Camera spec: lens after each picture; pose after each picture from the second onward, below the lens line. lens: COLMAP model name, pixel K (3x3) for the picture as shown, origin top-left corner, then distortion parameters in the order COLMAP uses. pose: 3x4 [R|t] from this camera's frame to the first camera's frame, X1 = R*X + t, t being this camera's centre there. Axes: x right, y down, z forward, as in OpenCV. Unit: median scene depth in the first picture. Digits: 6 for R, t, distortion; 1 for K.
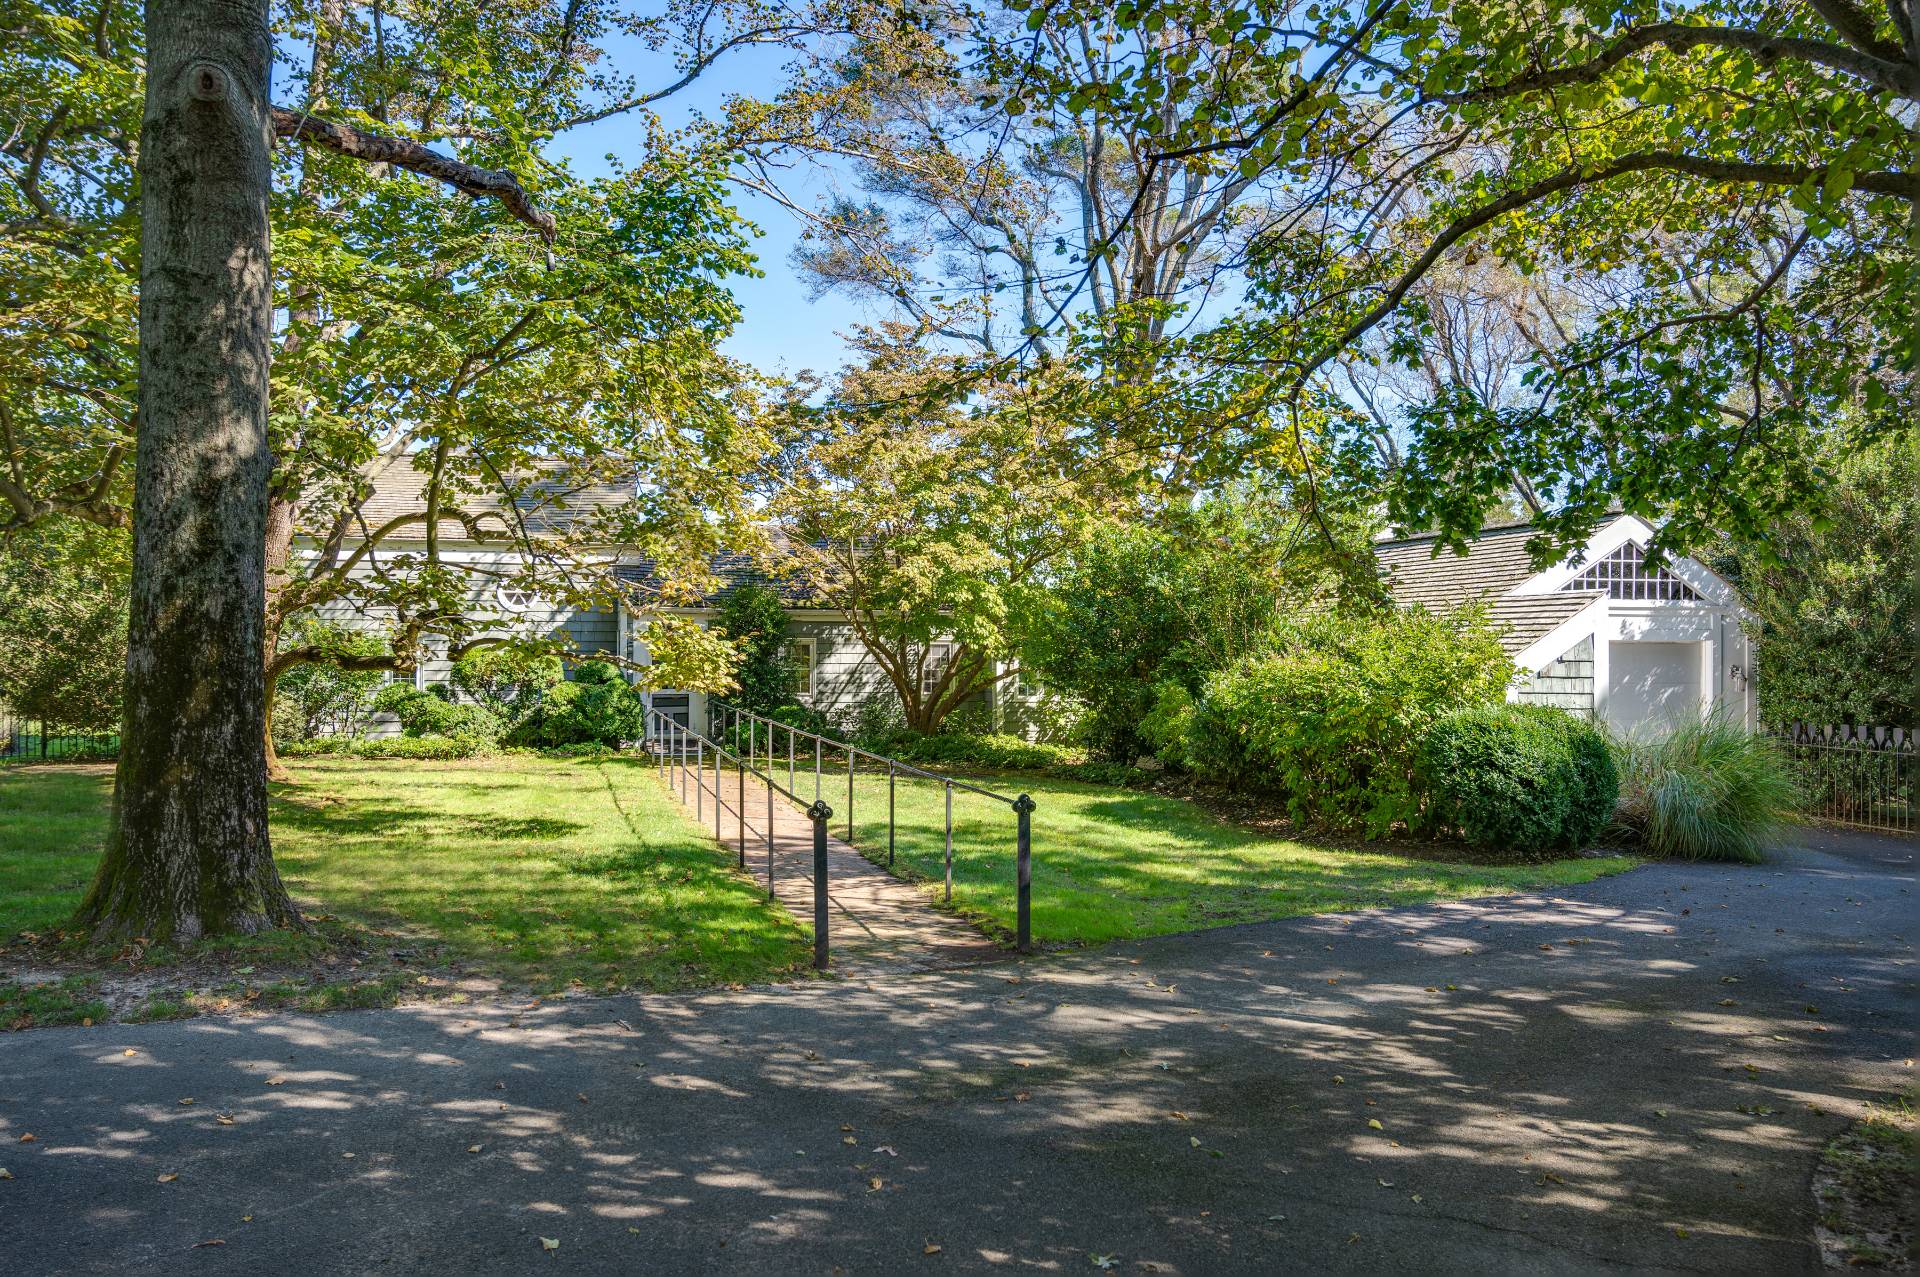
lens RADIAL K [[2122.2, 0, 959.7], [0, 2122.2, 634.1], [0, 0, 1]] dist [-0.032997, 0.000000]
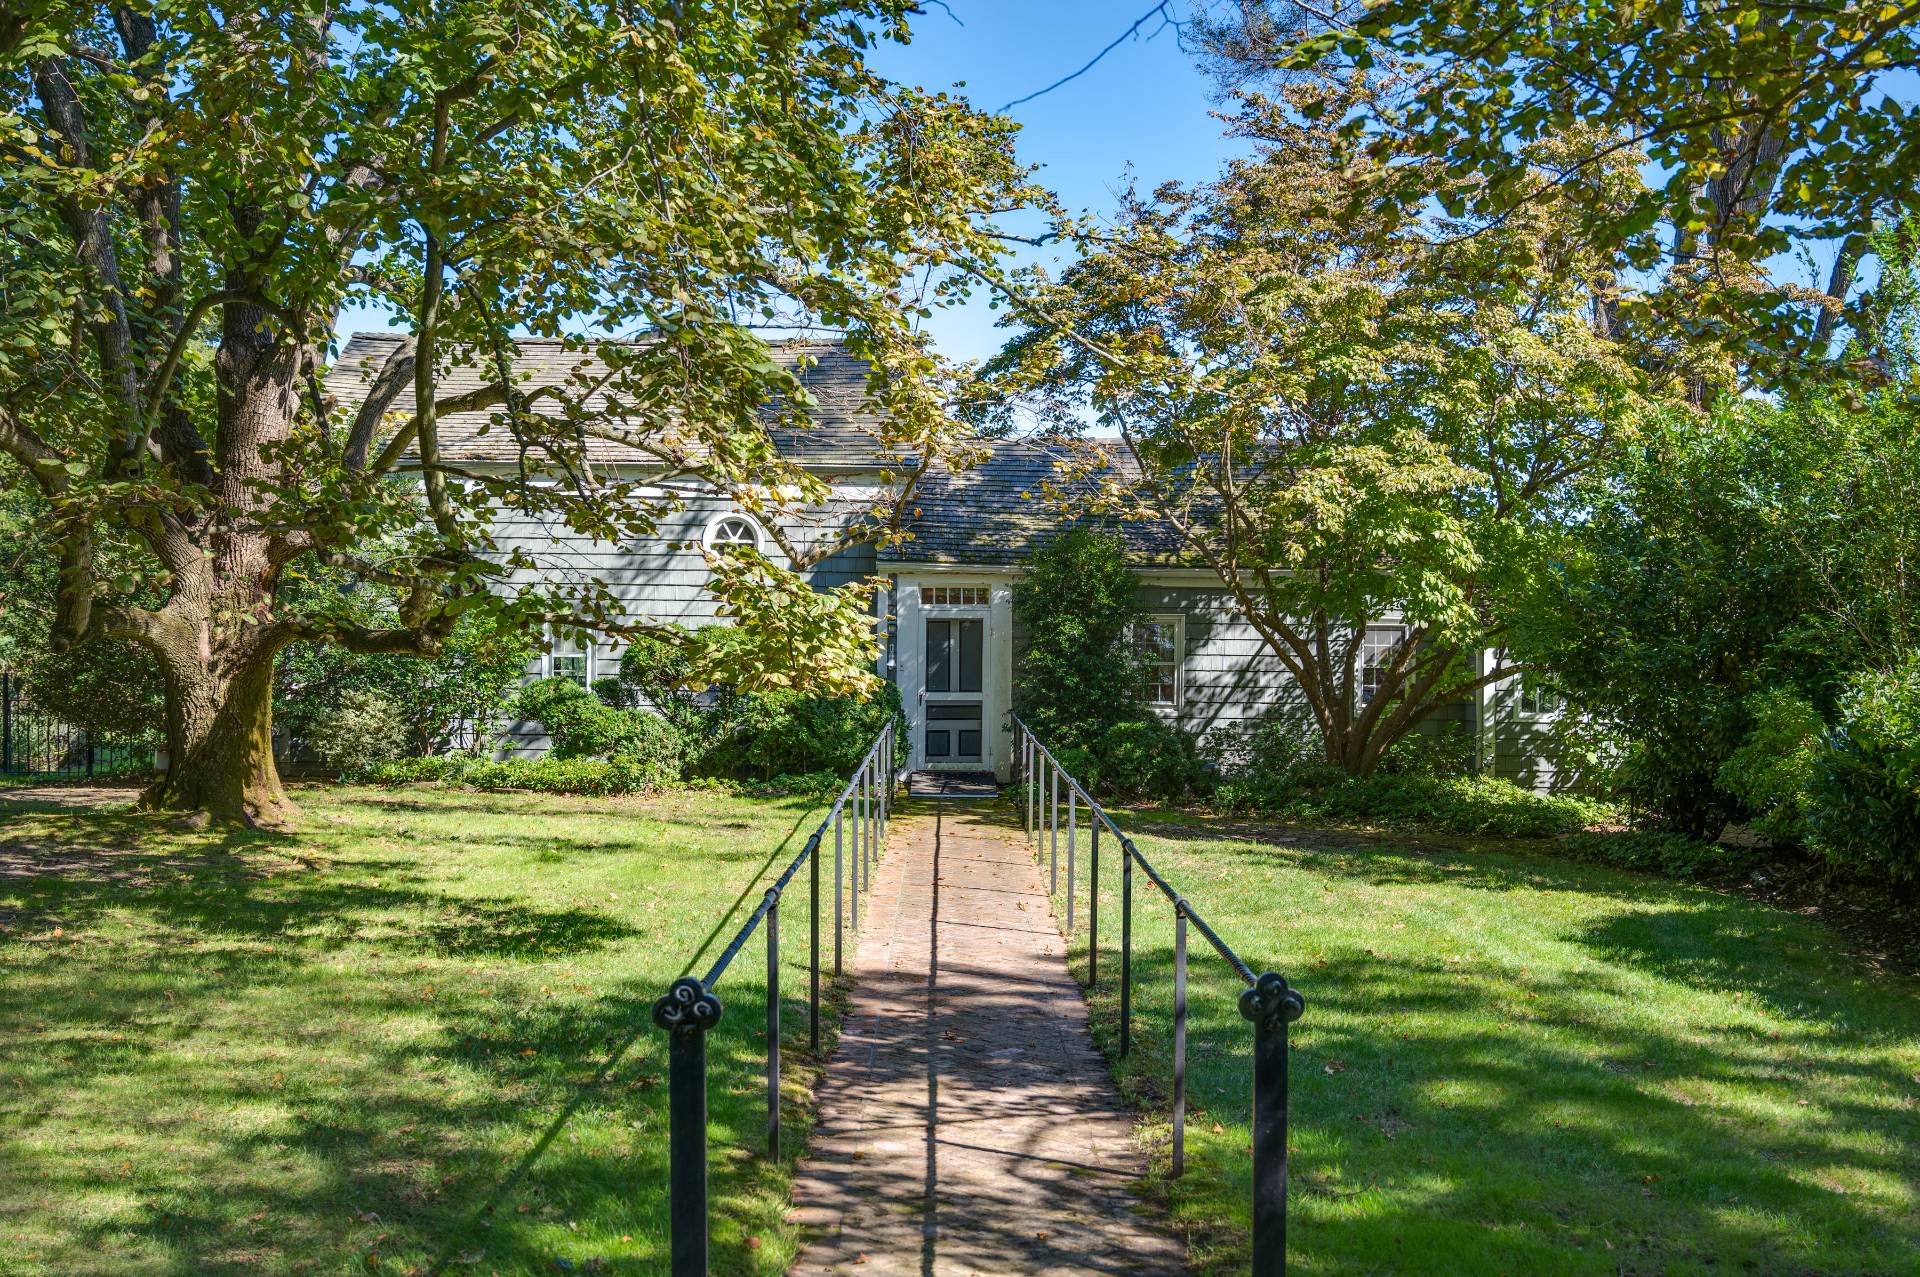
lens RADIAL K [[2122.2, 0, 959.1], [0, 2122.2, 655.3], [0, 0, 1]] dist [-0.032997, 0.000000]
pose [[0.954367, 0.009139, -0.298496, 0.057594], [-0.008182, 0.999957, 0.004455, 0.012294], [0.298524, -0.001810, 0.954400, 0.407828]]
